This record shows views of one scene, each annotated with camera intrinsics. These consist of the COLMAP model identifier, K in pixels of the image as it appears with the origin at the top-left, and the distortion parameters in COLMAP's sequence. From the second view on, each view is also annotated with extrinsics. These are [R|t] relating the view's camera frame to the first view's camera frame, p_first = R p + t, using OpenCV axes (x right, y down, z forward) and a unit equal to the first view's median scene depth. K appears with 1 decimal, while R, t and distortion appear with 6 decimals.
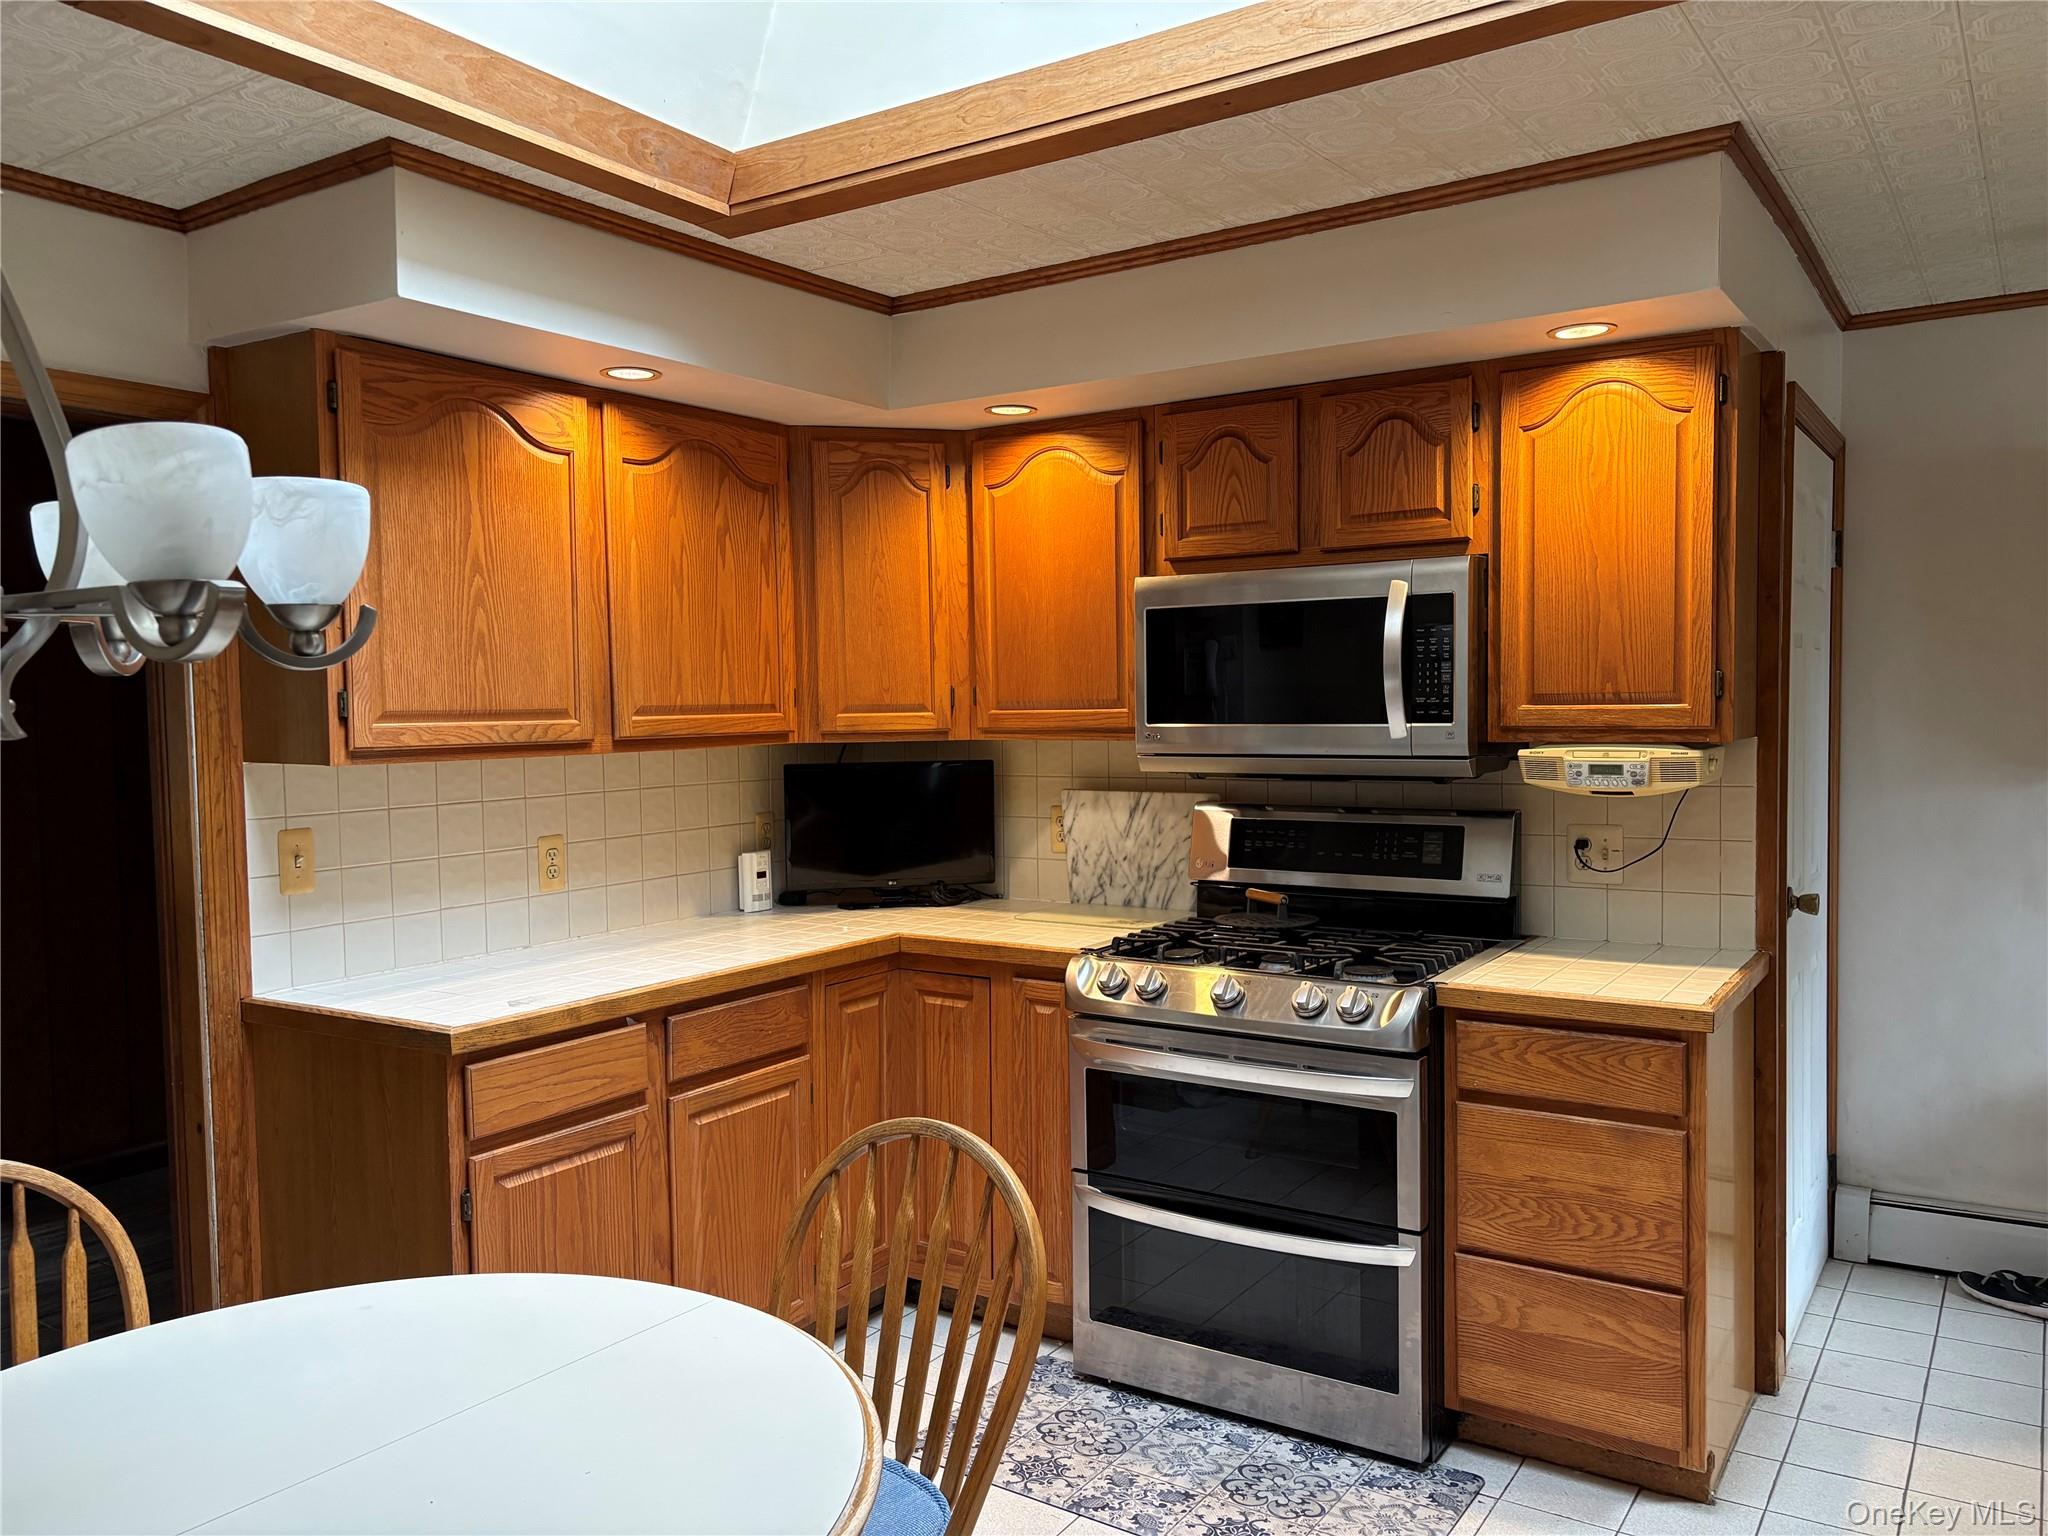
lens RADIAL K [[1557.0, 0, 1022.5], [0, 1557.0, 771.3], [0, 0, 1]] dist [0.060901, -0.071747]
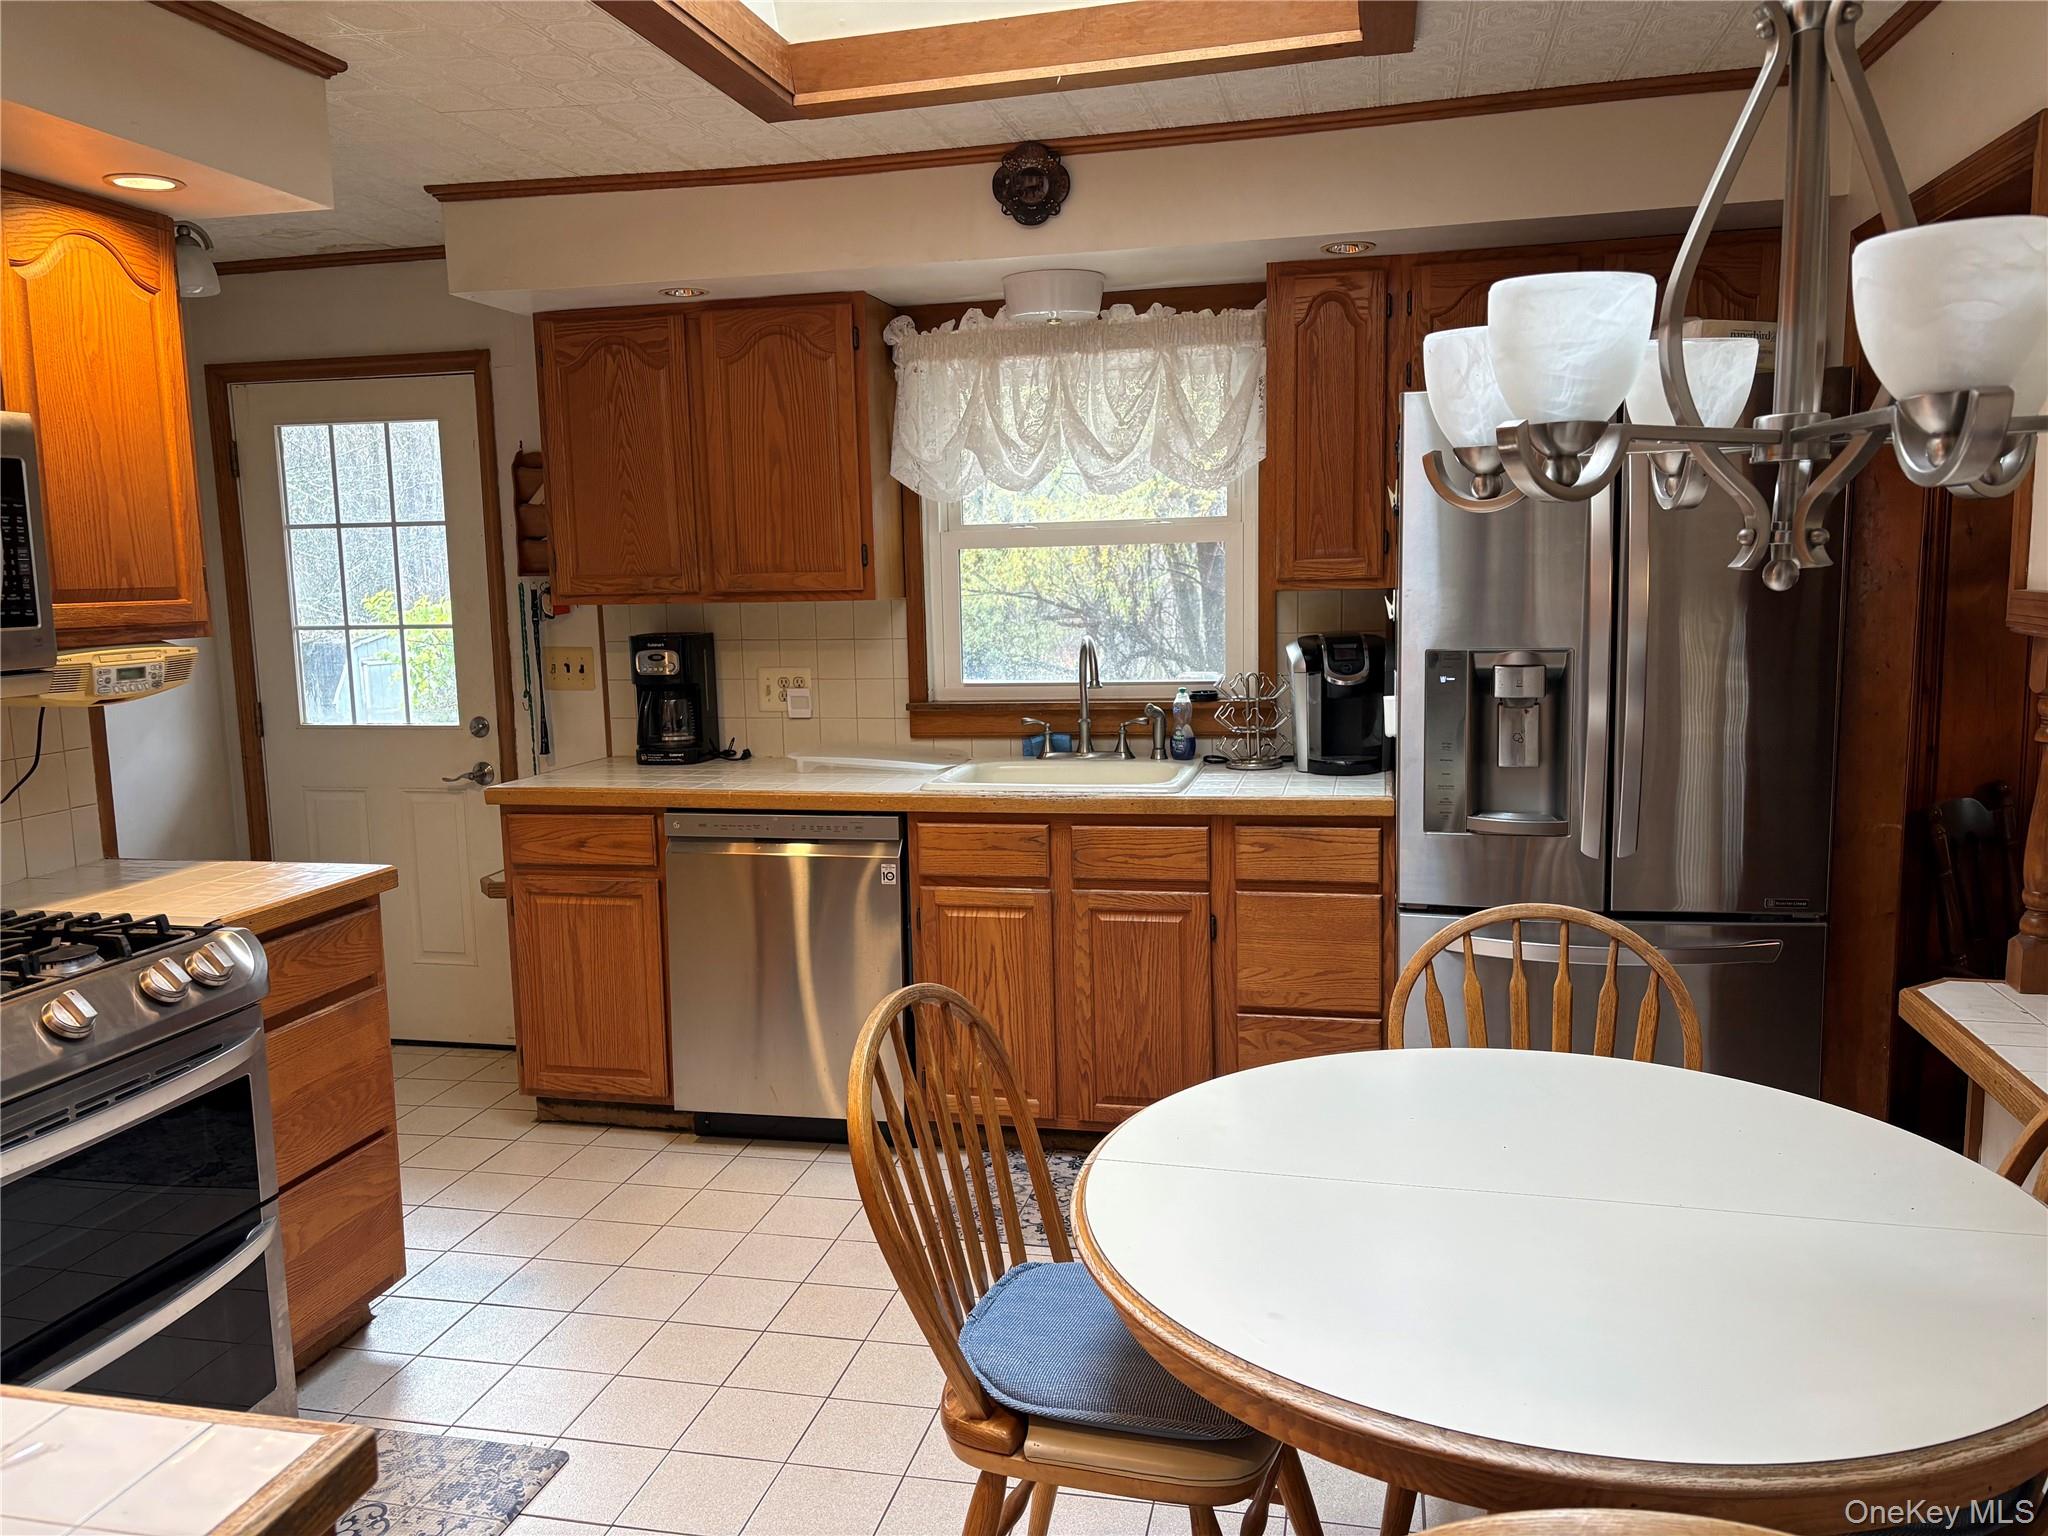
lens RADIAL K [[1557.0, 0, 1024.5], [0, 1557.0, 769.2], [0, 0, 1]] dist [0.060901, -0.071747]
pose [[-0.363830, -0.098004, 0.926295, -0.656558], [0.071805, 0.988539, 0.132793, -0.029805], [-0.928693, 0.114827, -0.352623, 0.836631]]
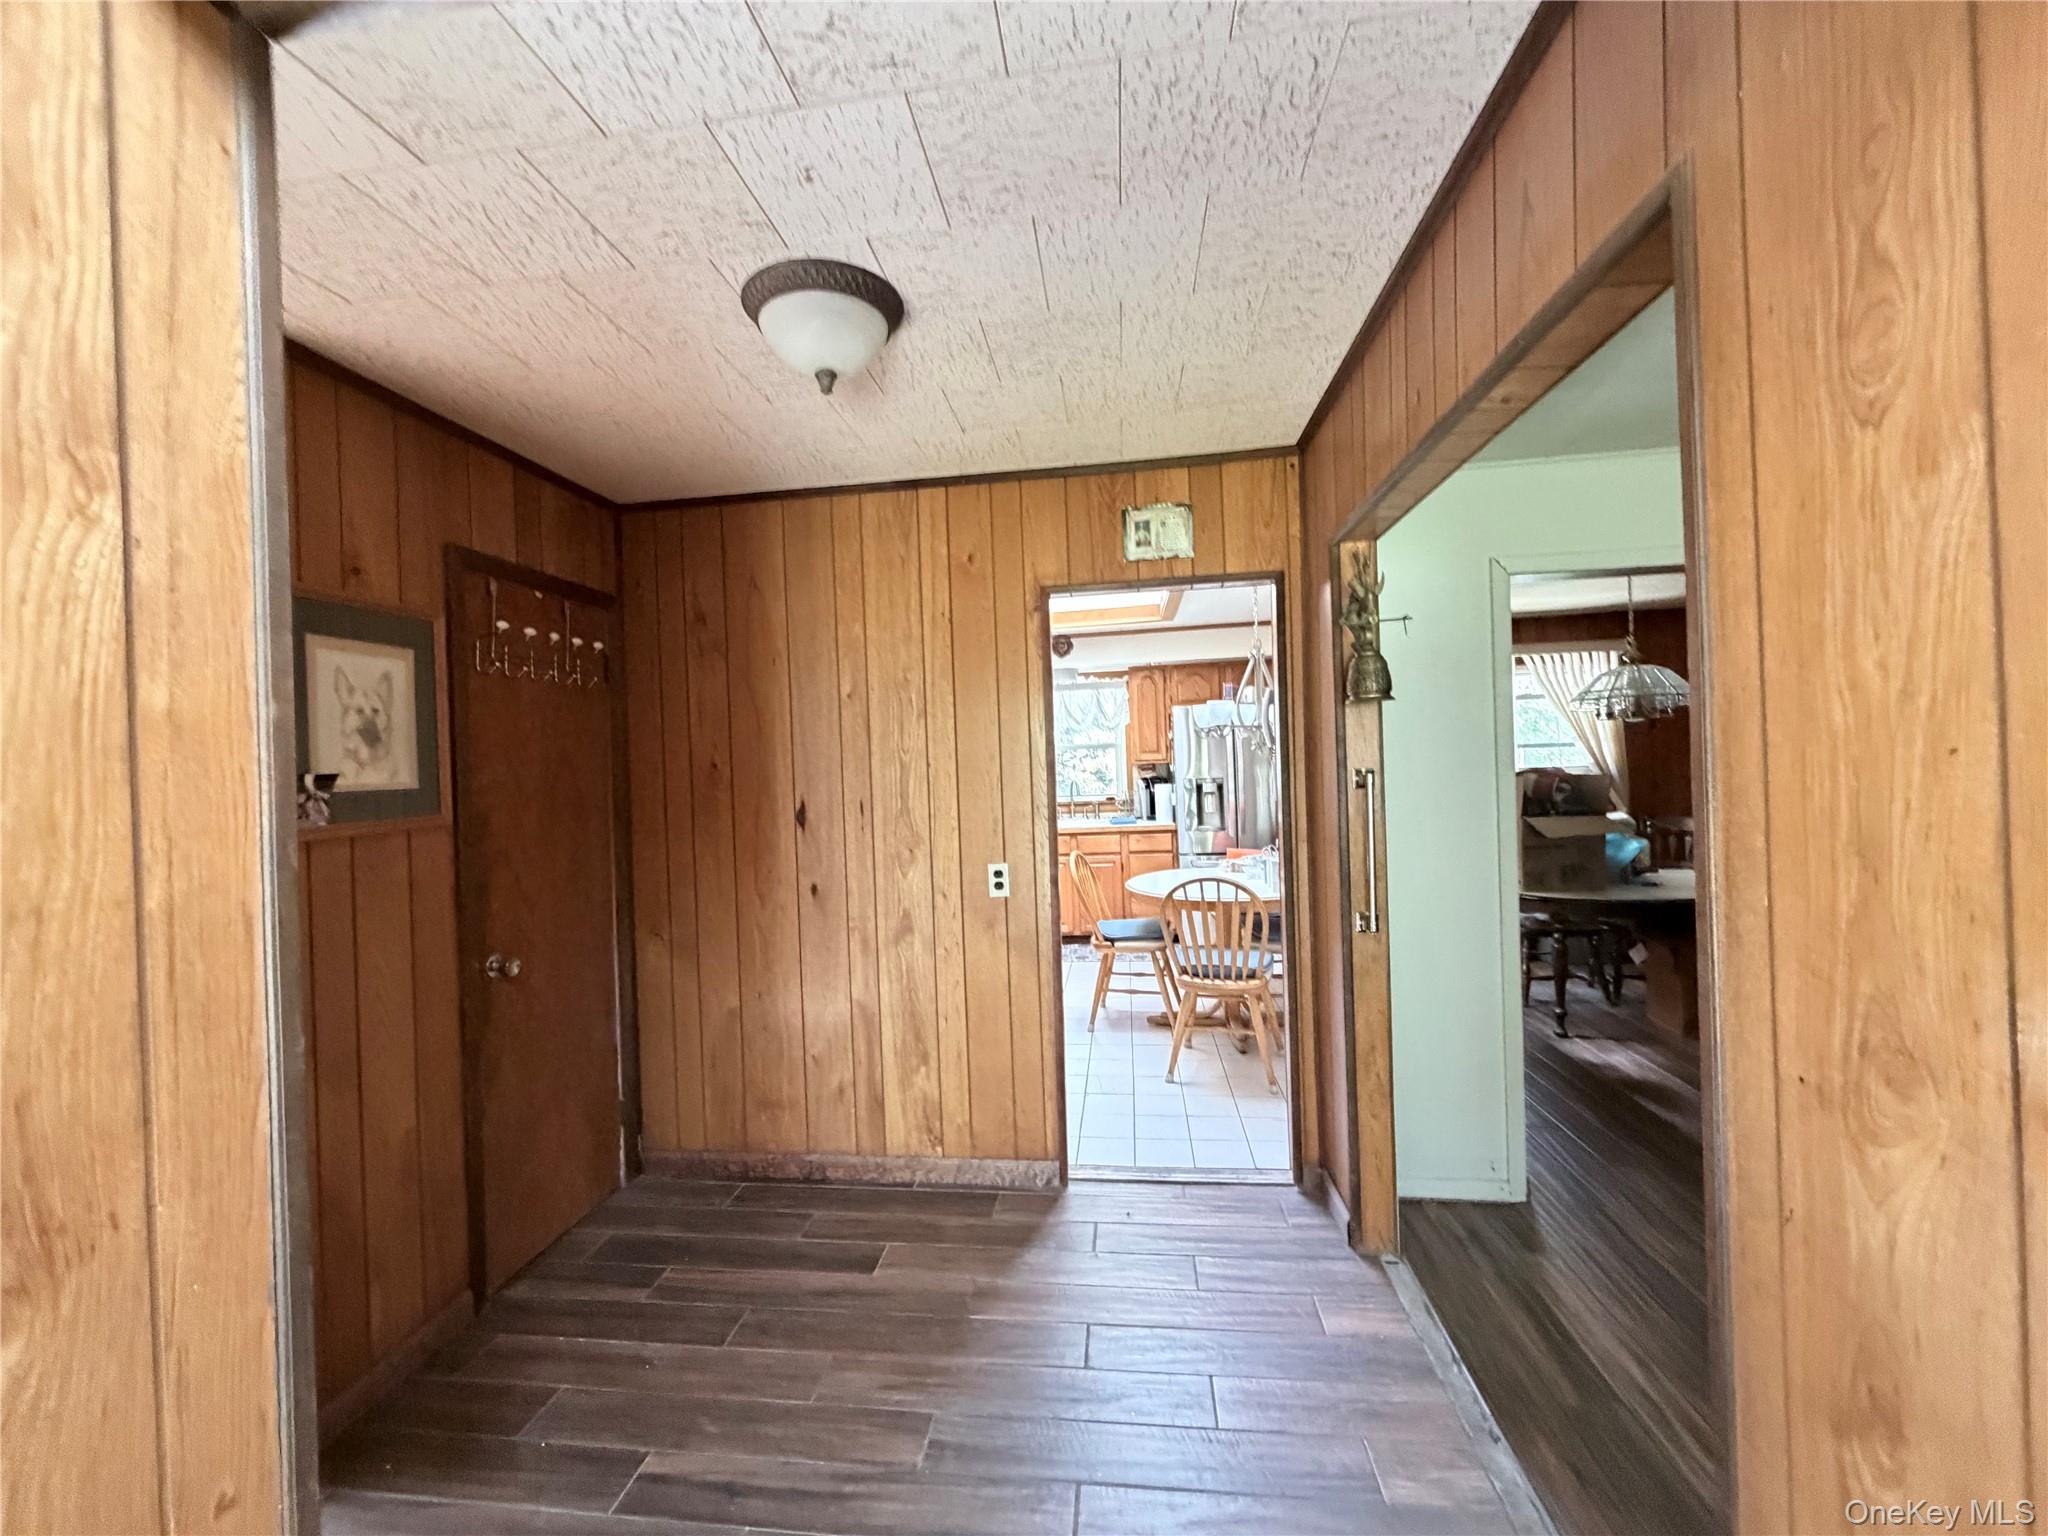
lens RADIAL K [[823.2, 0, 1018.9], [0, 823.2, 763.0], [0, 0, 1]] dist [-0.001394, 0.000173]
pose [[-0.444667, 0.029312, 0.895216, -1.351078], [0.085714, 0.996270, 0.009954, -0.040325], [-0.891585, 0.081159, -0.445521, 1.423888]]
